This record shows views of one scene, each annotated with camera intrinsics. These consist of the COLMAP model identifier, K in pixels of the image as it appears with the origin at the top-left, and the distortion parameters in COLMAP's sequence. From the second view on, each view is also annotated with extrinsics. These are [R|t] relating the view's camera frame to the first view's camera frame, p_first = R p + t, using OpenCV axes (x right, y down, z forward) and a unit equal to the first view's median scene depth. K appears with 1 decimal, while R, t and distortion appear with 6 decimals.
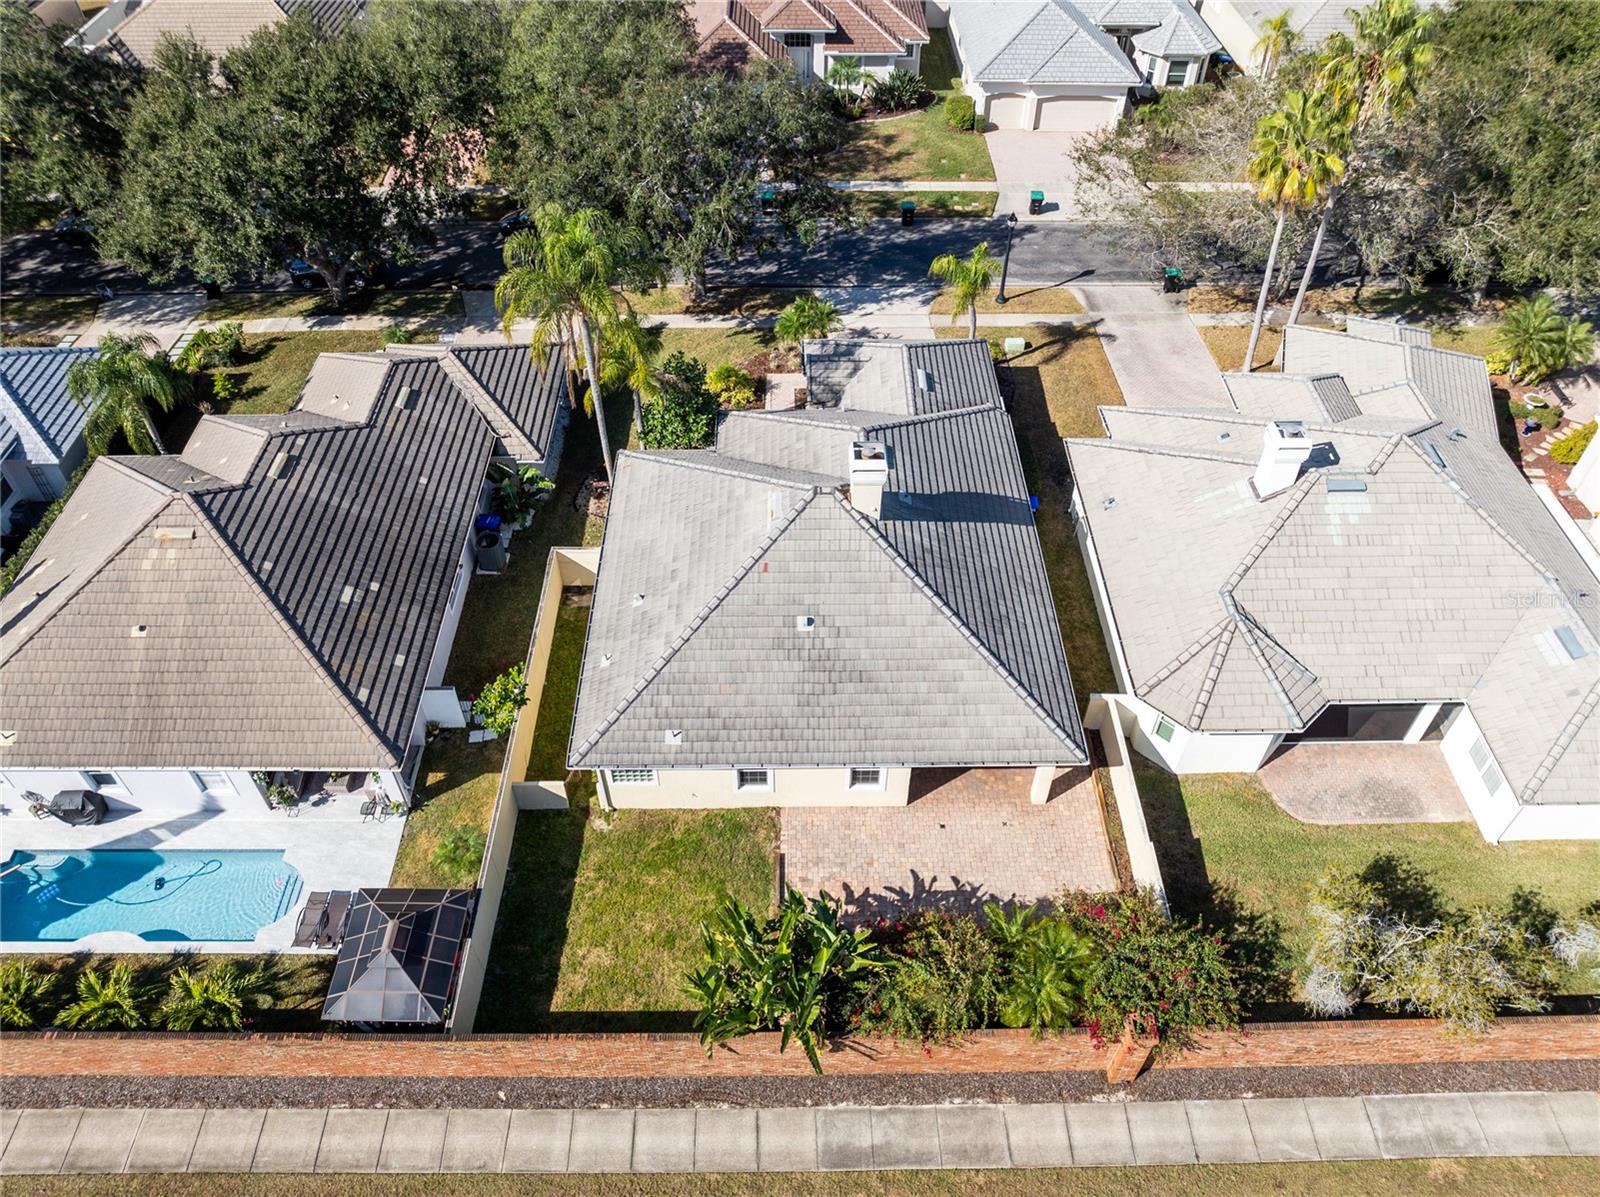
lens RADIAL K [[1146.2, 0, 800.0], [0, 1146.2, 598.5], [0, 0, 1]] dist [-0.028327, -0.000972]
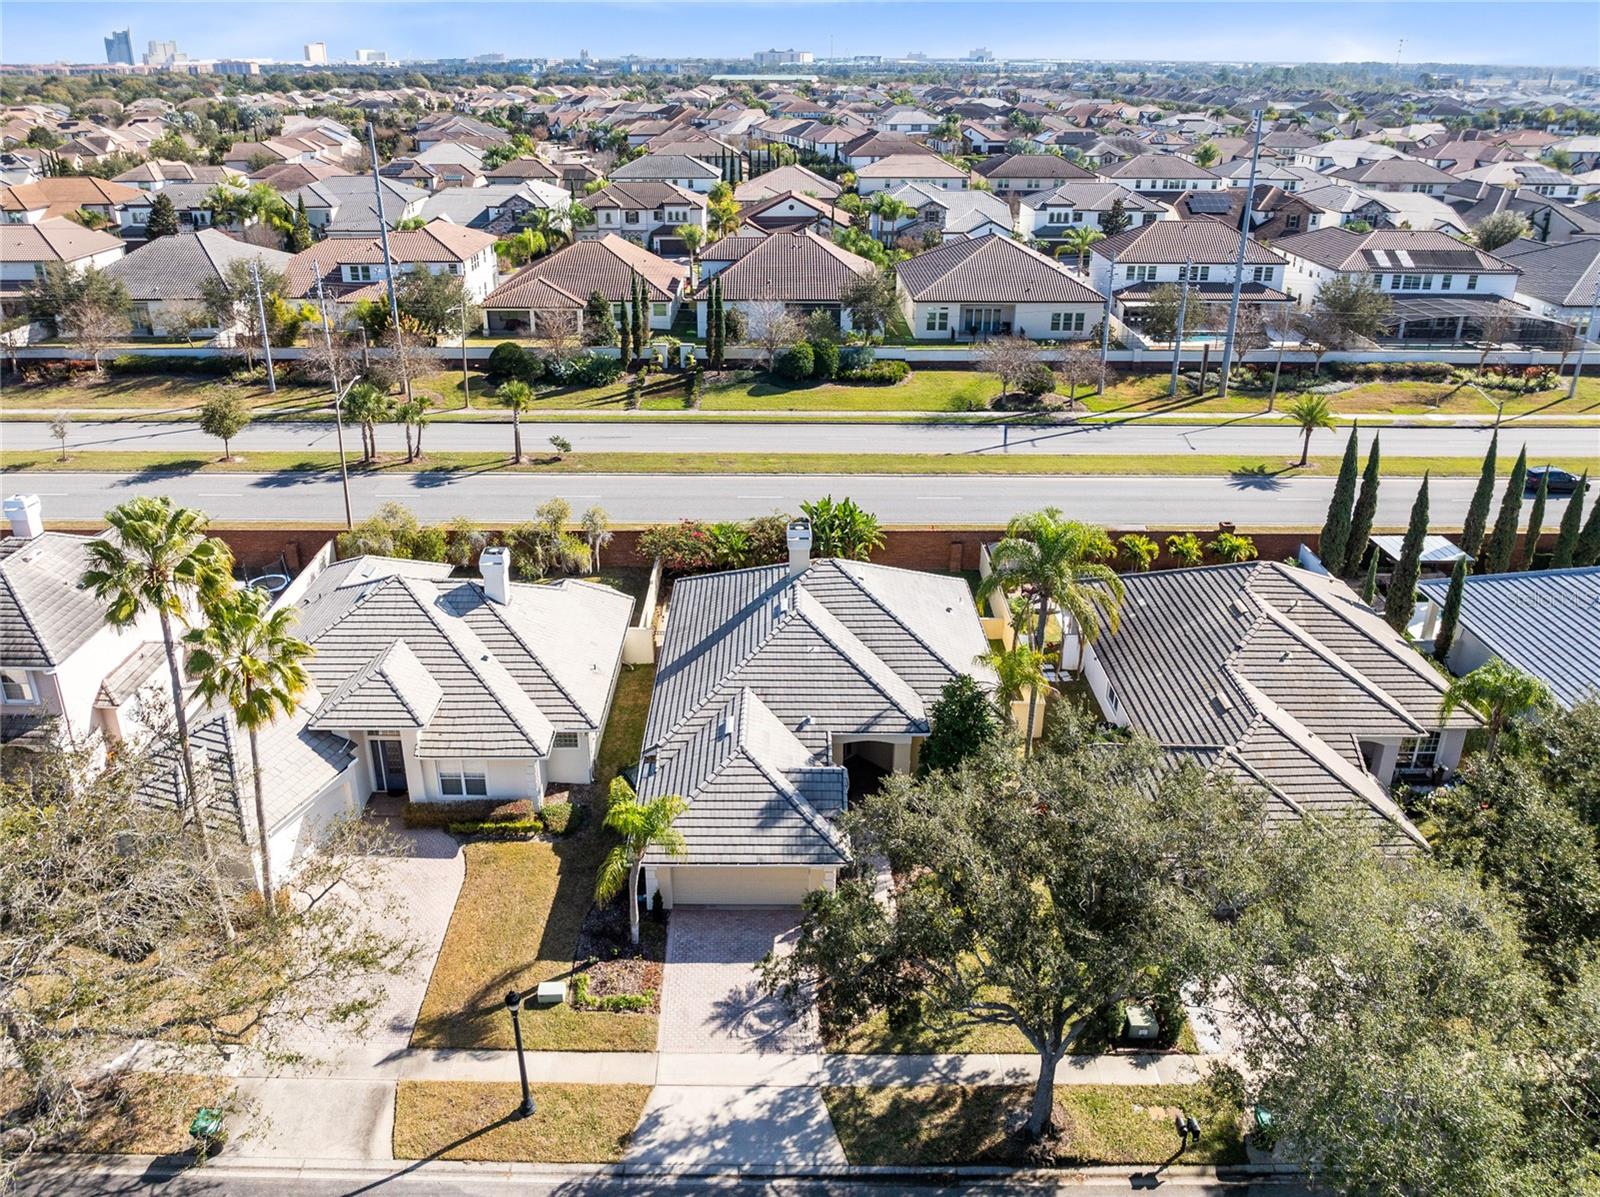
lens RADIAL K [[1199.9, 0, 800.0], [0, 1199.9, 598.5], [0, 0, 1]] dist [-0.004948, -0.001495]
pose [[-0.999999, -0.001349, -0.000764, 0.055096], [-0.001184, 0.345822, 0.938299, -1.459616], [-0.001001, 0.938299, -0.345824, 1.509362]]
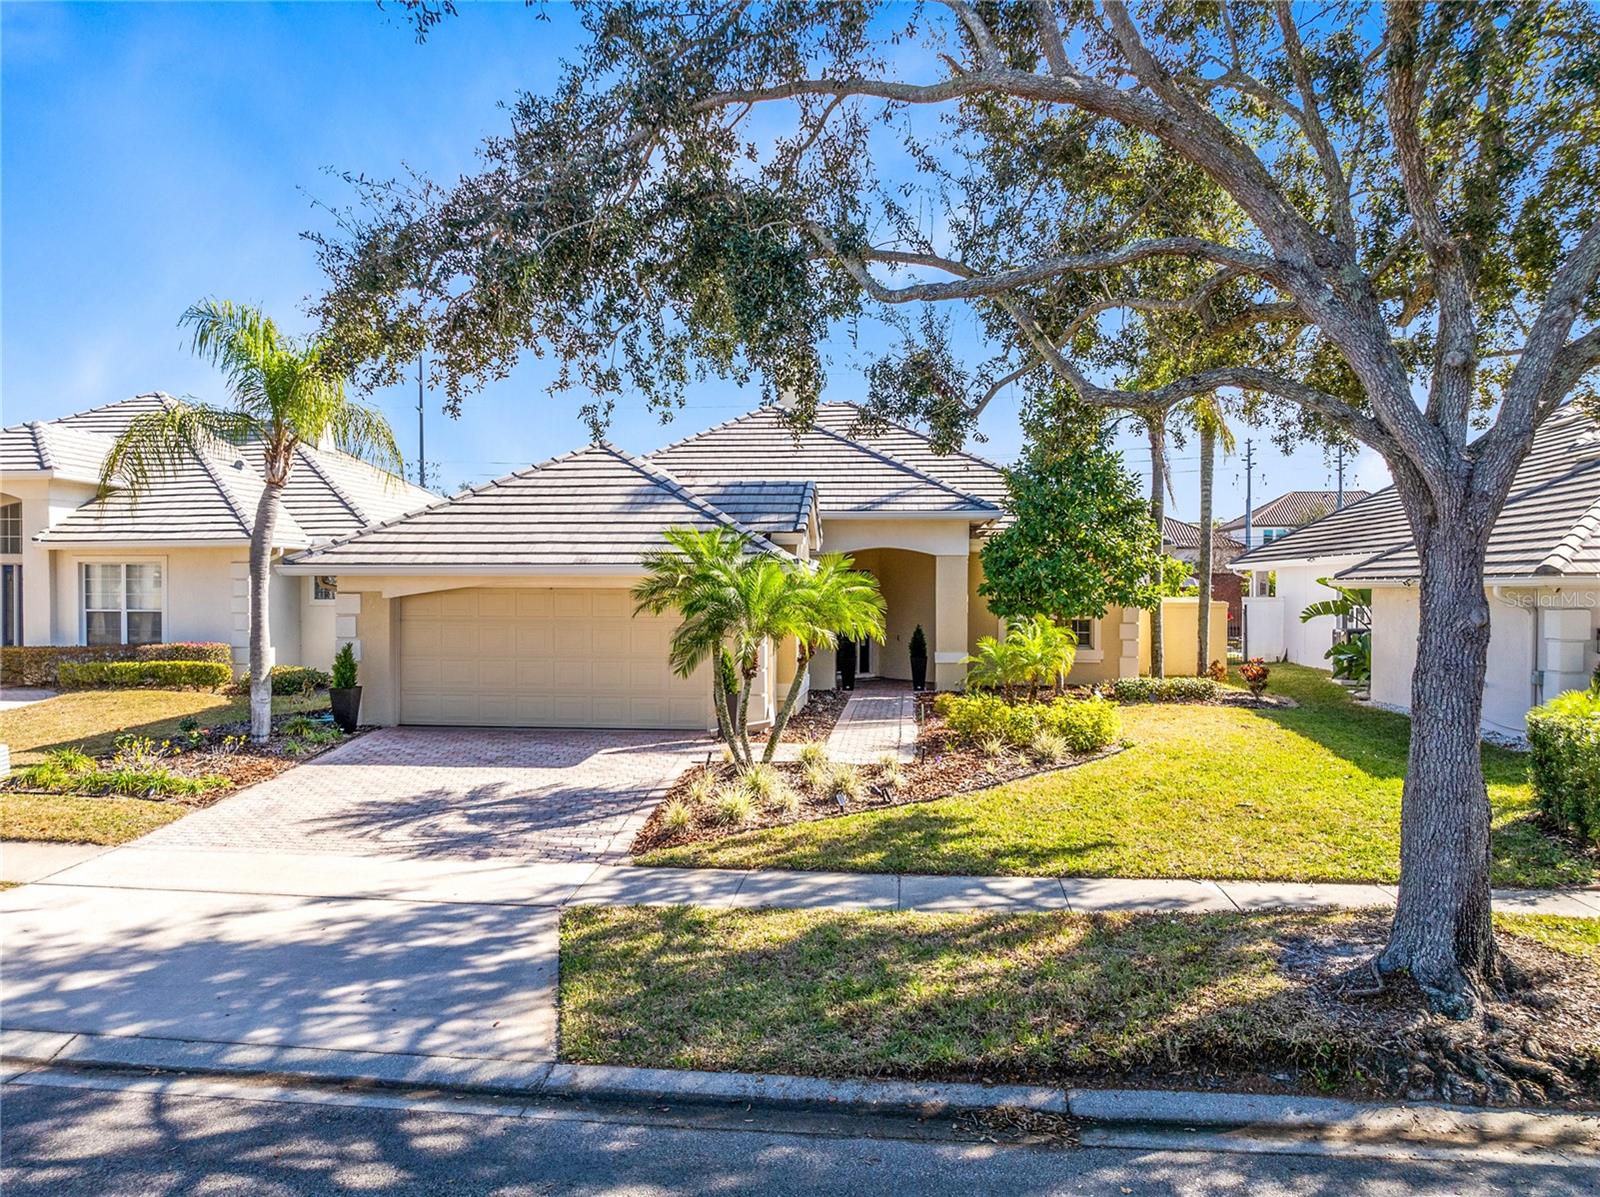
lens RADIAL K [[1146.2, 0, 800.0], [0, 1146.2, 598.5], [0, 0, 1]] dist [-0.028327, -0.000972]
pose [[-0.993738, 0.001838, 0.111720, -0.046184], [0.081360, 0.697223, 0.712222, -0.618371], [-0.076584, 0.716852, -0.693007, 1.675298]]
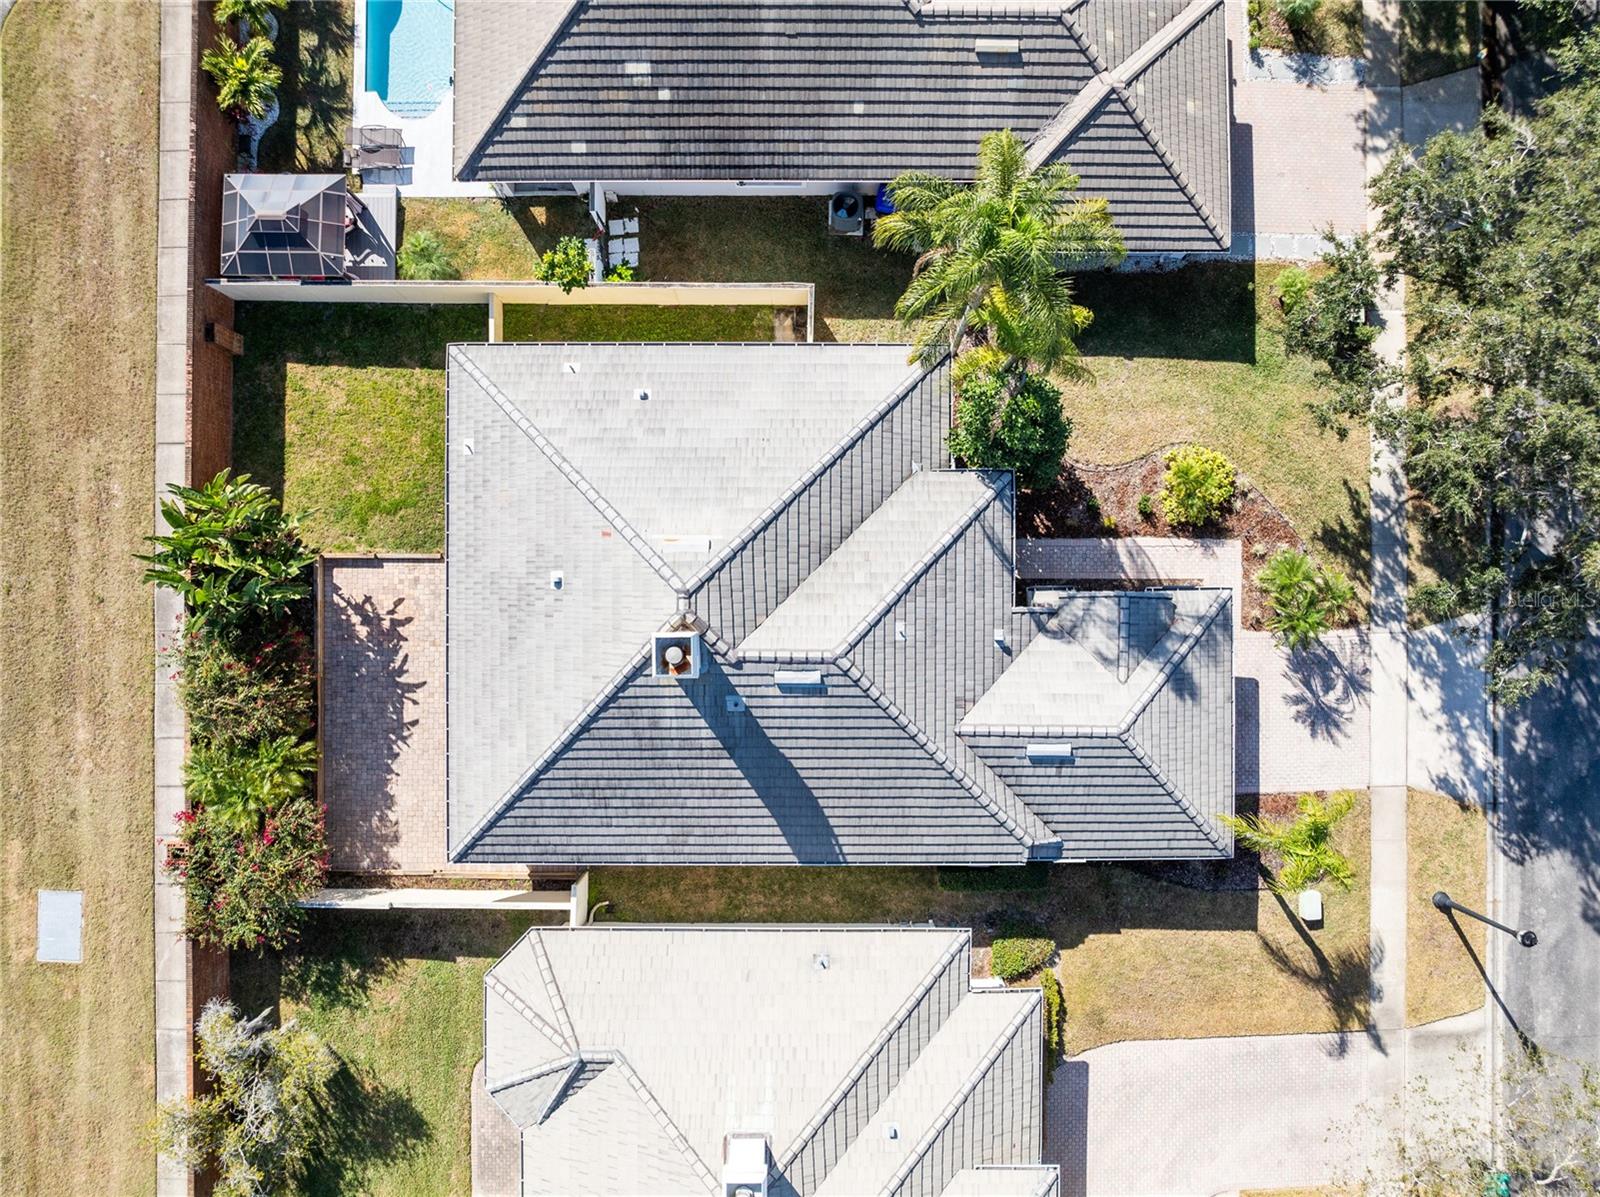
lens RADIAL K [[1133.7, 0, 800.0], [0, 1133.7, 598.5], [0, 0, 1]] dist [-0.033603, 0.001743]
pose [[-0.011401, 0.999883, -0.010159, 0.024541], [-0.715134, -0.001052, 0.698986, -0.694318], [0.698894, 0.015234, 0.715063, 0.456433]]
